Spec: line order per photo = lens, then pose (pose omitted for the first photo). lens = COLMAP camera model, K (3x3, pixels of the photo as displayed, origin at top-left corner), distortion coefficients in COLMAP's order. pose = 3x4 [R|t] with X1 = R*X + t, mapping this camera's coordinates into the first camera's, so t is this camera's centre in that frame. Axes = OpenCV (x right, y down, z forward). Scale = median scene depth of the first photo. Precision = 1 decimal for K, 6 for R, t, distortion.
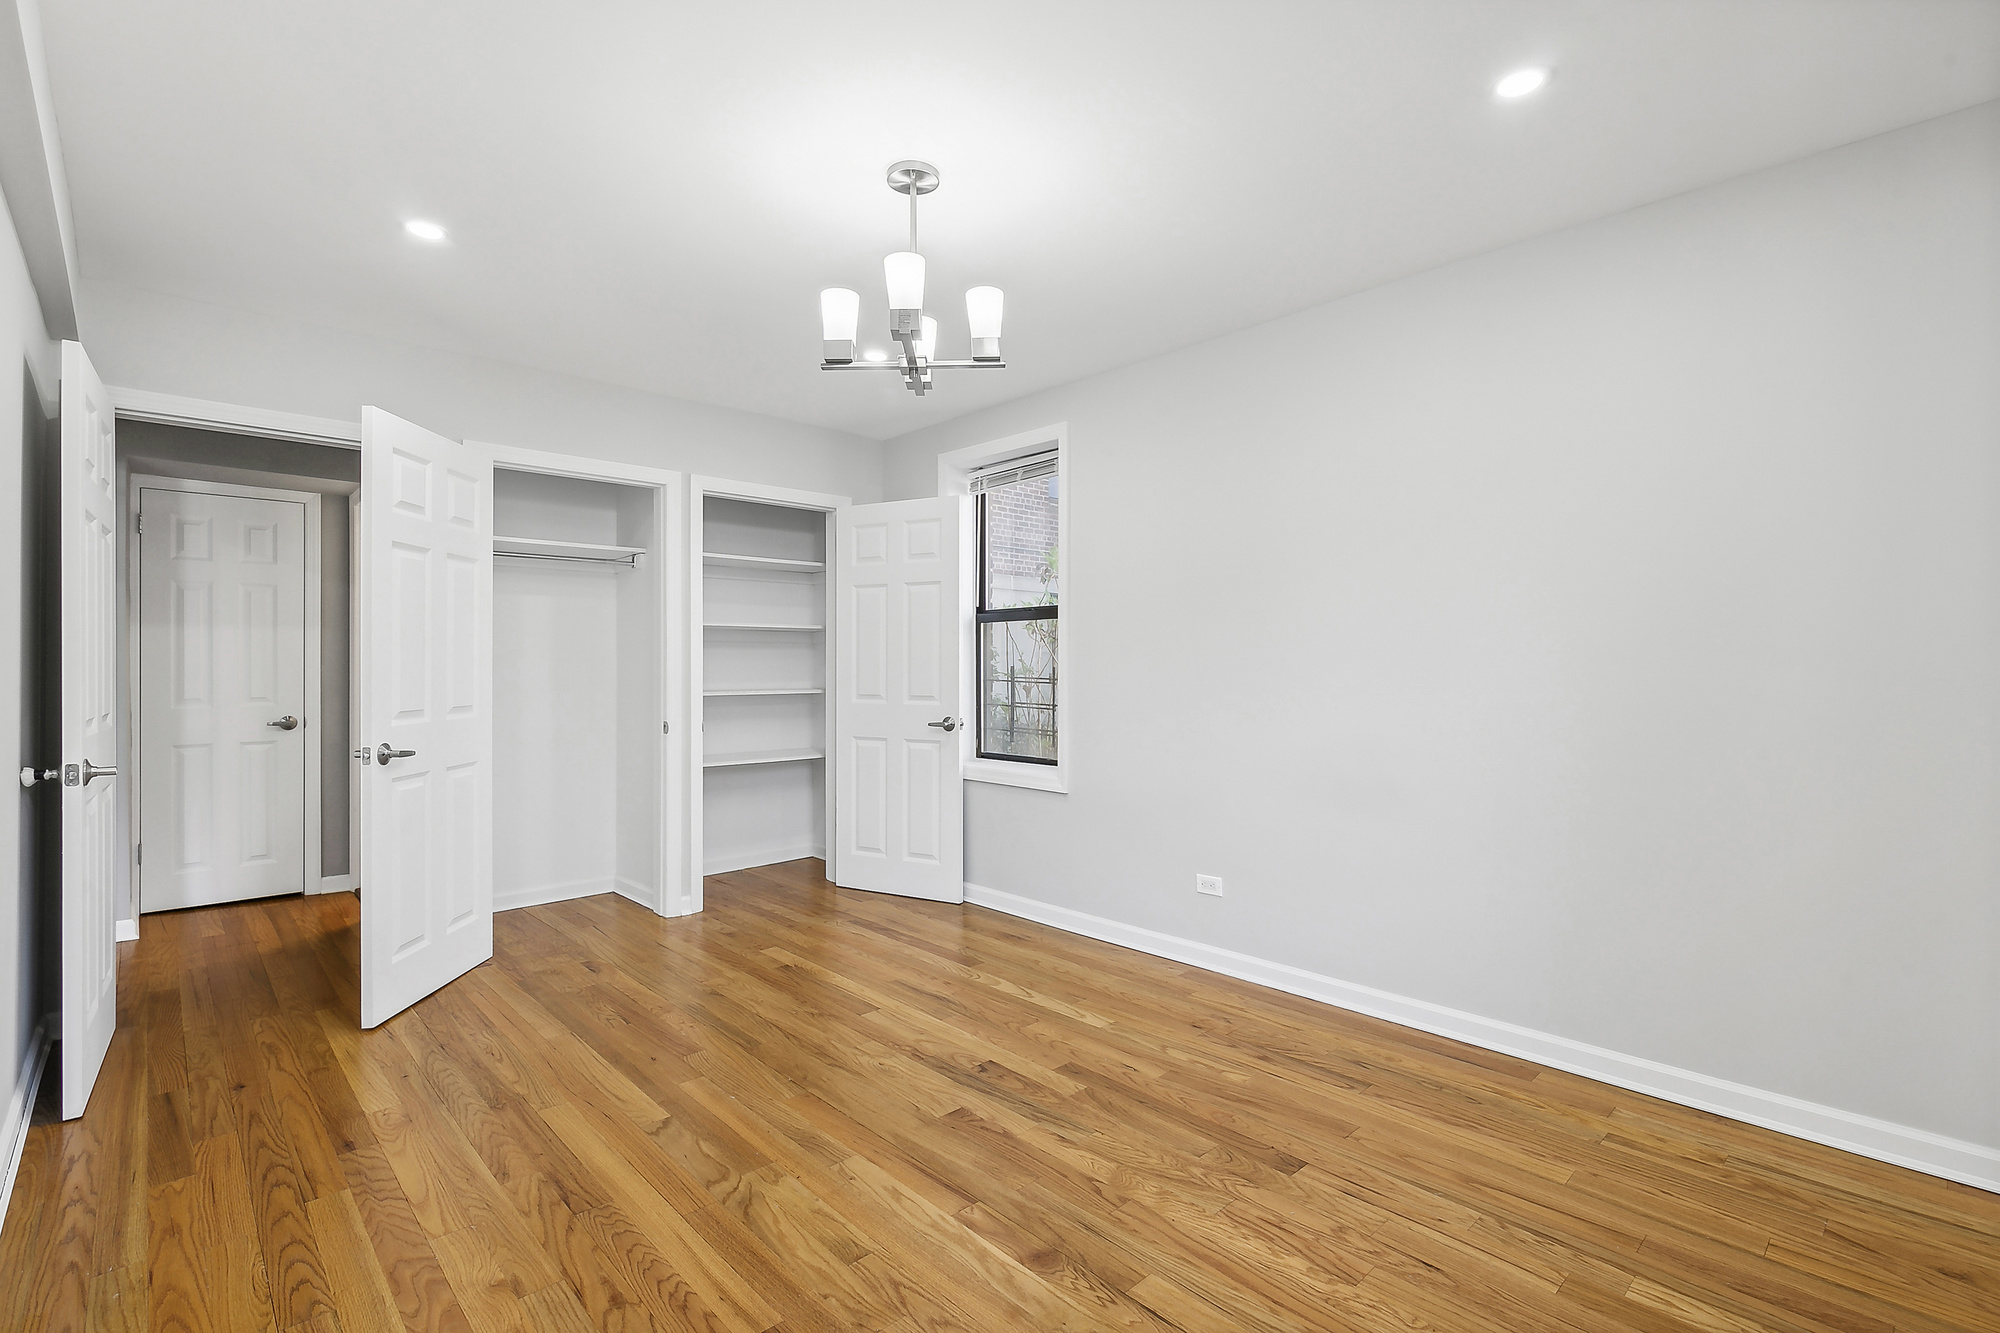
lens RADIAL K [[929.7, 0, 1000.7], [0, 929.7, 667.3], [0, 0, 1]] dist [-0.000687, -0.000111]
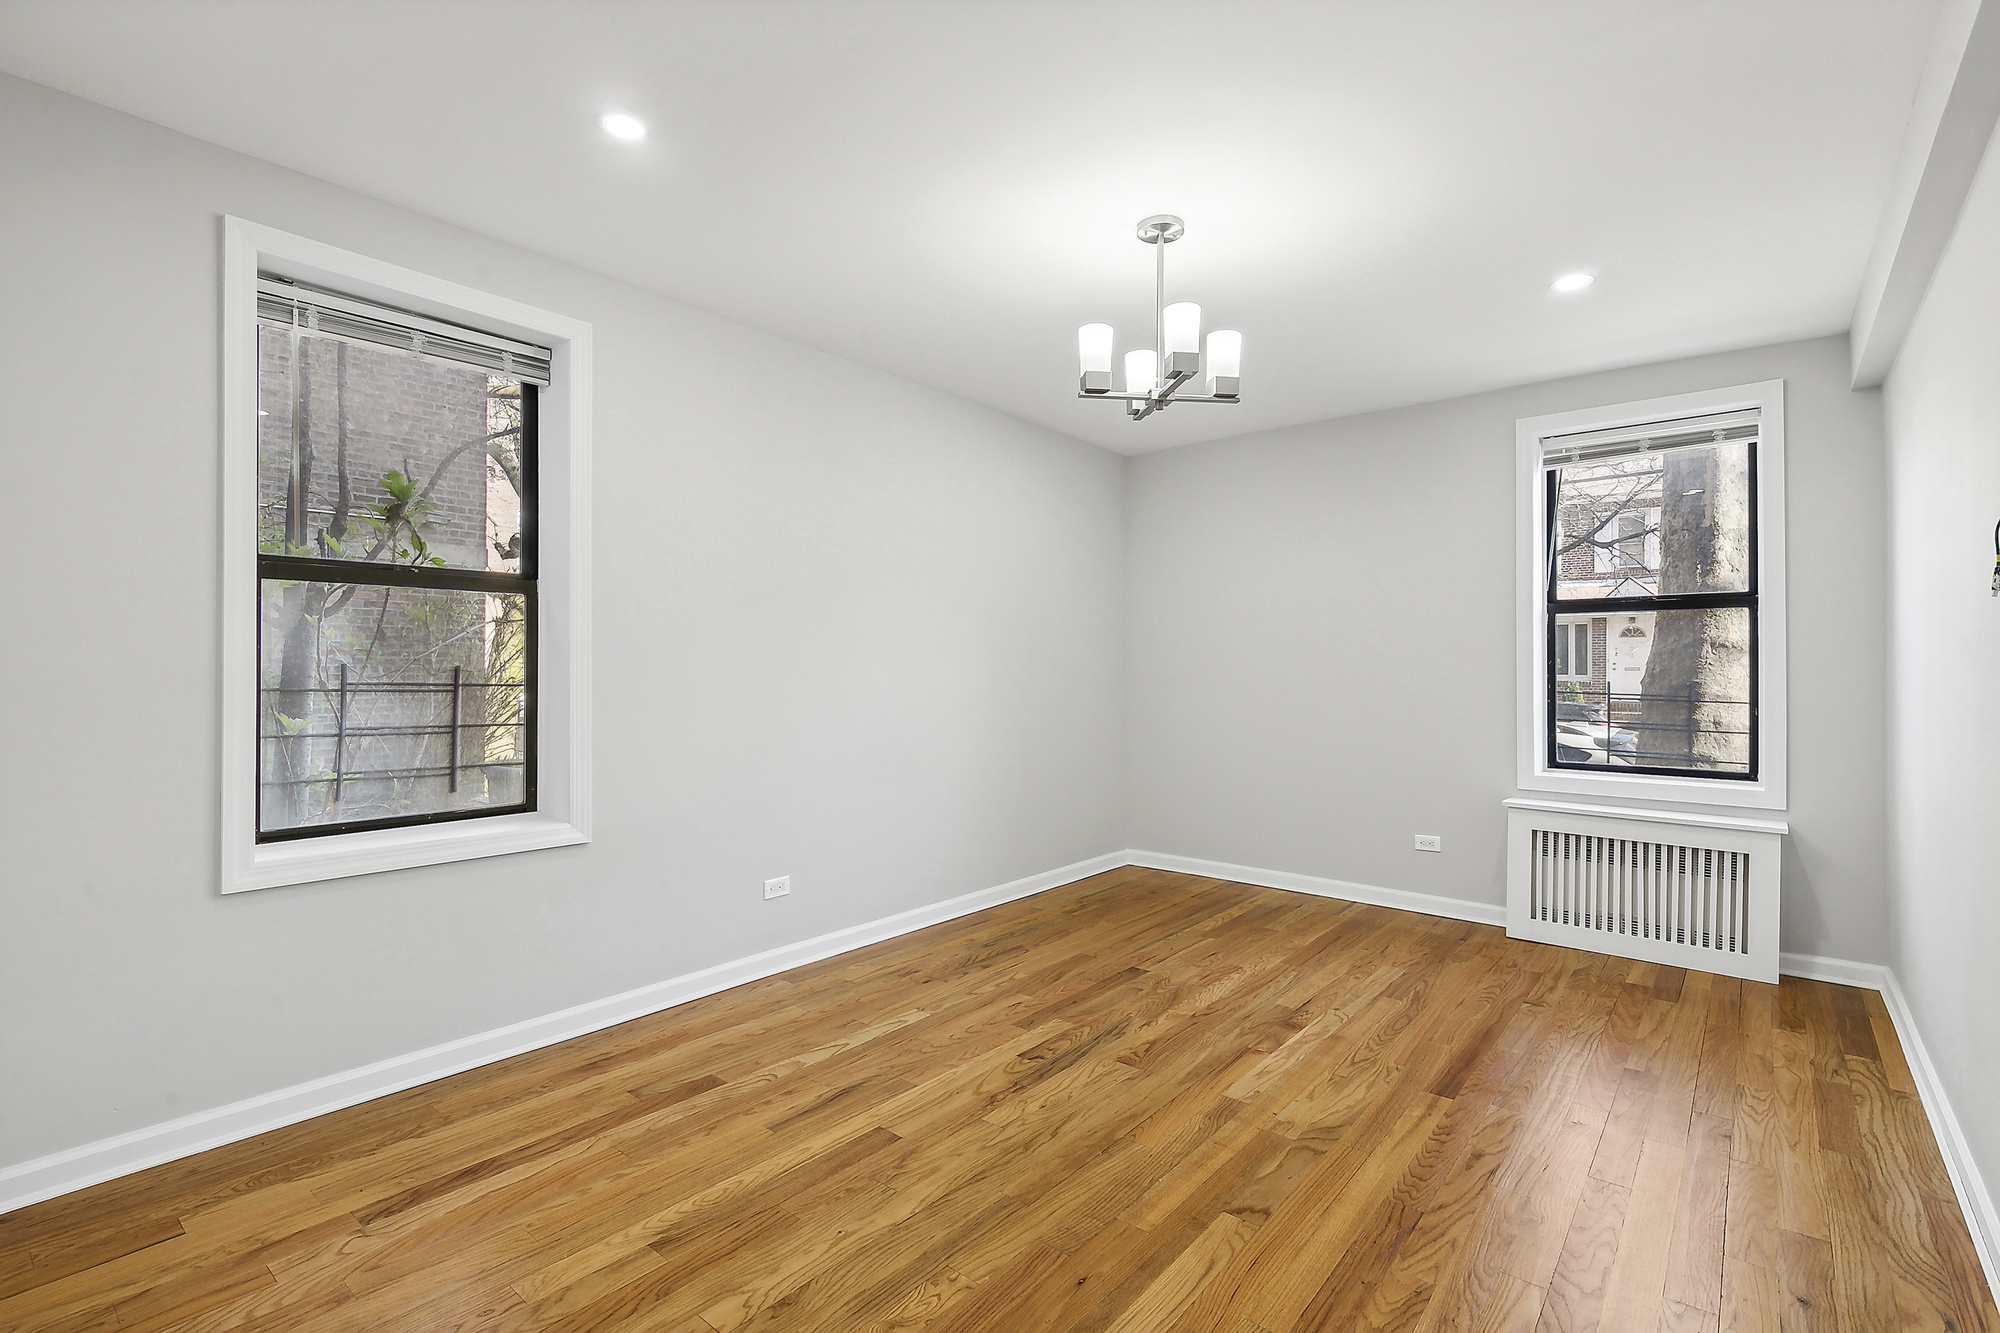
lens RADIAL K [[929.7, 0, 999.3], [0, 929.7, 671.8], [0, 0, 1]] dist [-0.000687, -0.000111]
pose [[-0.138475, -0.005258, 0.990352, -1.014222], [-0.000908, 0.999986, 0.005183, -0.000347], [-0.990365, -0.000182, -0.138478, 1.165681]]
